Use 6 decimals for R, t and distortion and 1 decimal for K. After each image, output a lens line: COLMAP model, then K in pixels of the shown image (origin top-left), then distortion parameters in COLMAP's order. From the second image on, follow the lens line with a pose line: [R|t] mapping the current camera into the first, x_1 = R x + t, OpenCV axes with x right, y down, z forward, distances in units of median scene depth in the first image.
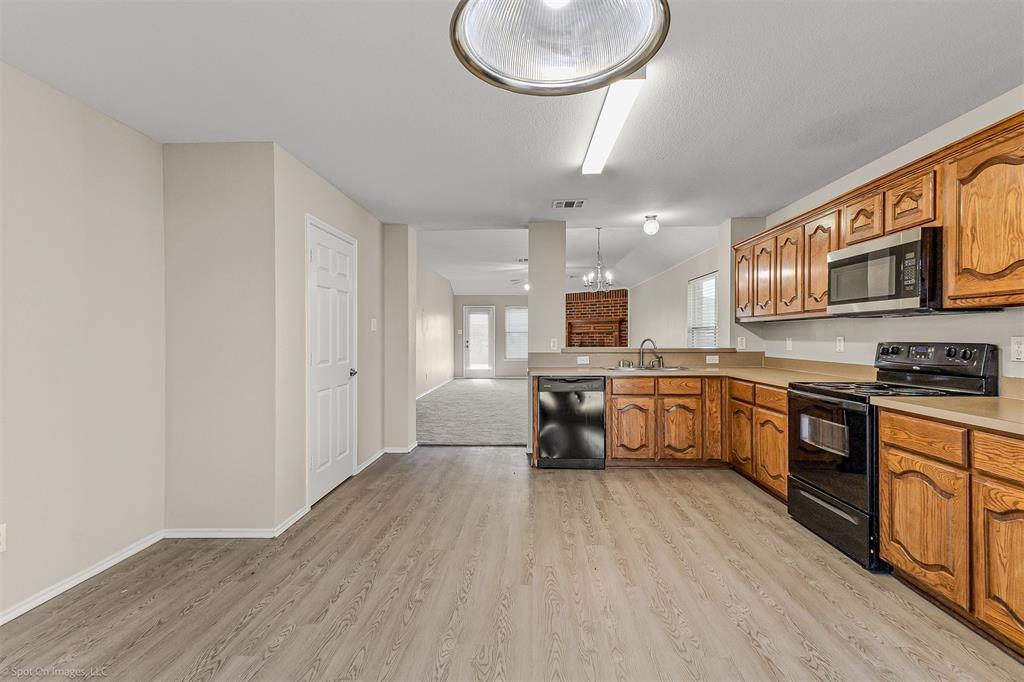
lens RADIAL K [[478.6, 0, 521.0], [0, 478.6, 340.2], [0, 0, 1]] dist [0.021338, -0.001709]
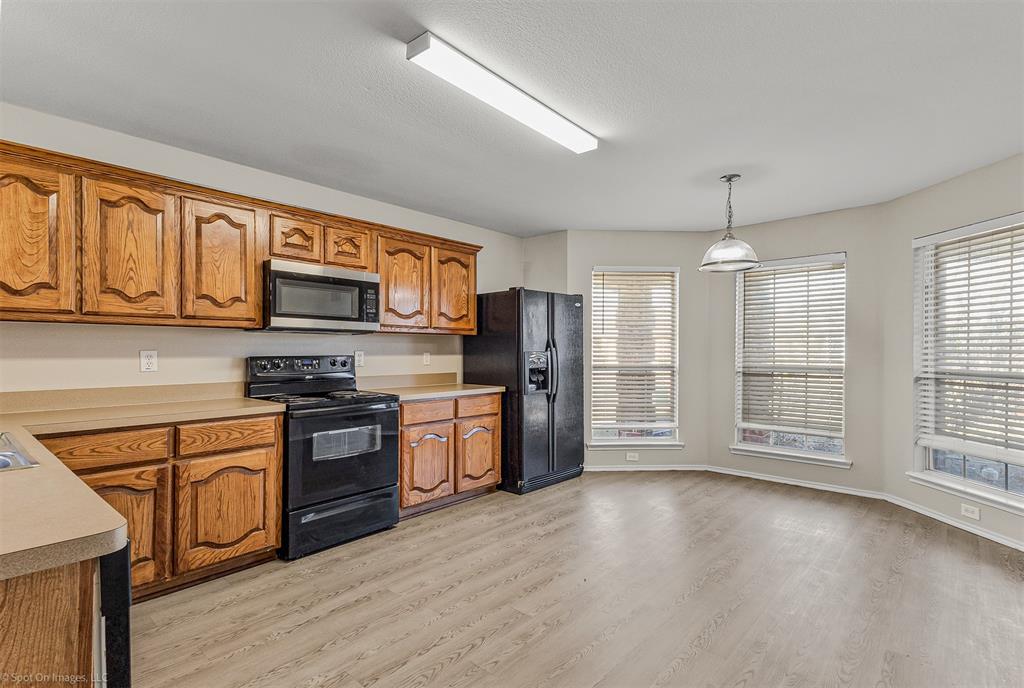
lens RADIAL K [[478.6, 0, 521.7], [0, 478.6, 349.2], [0, 0, 1]] dist [0.021338, -0.001709]
pose [[-0.762509, -0.001596, 0.646976, -0.313852], [0.001681, 0.999989, 0.004449, -0.013979], [-0.646976, 0.004480, -0.762498, 1.399057]]
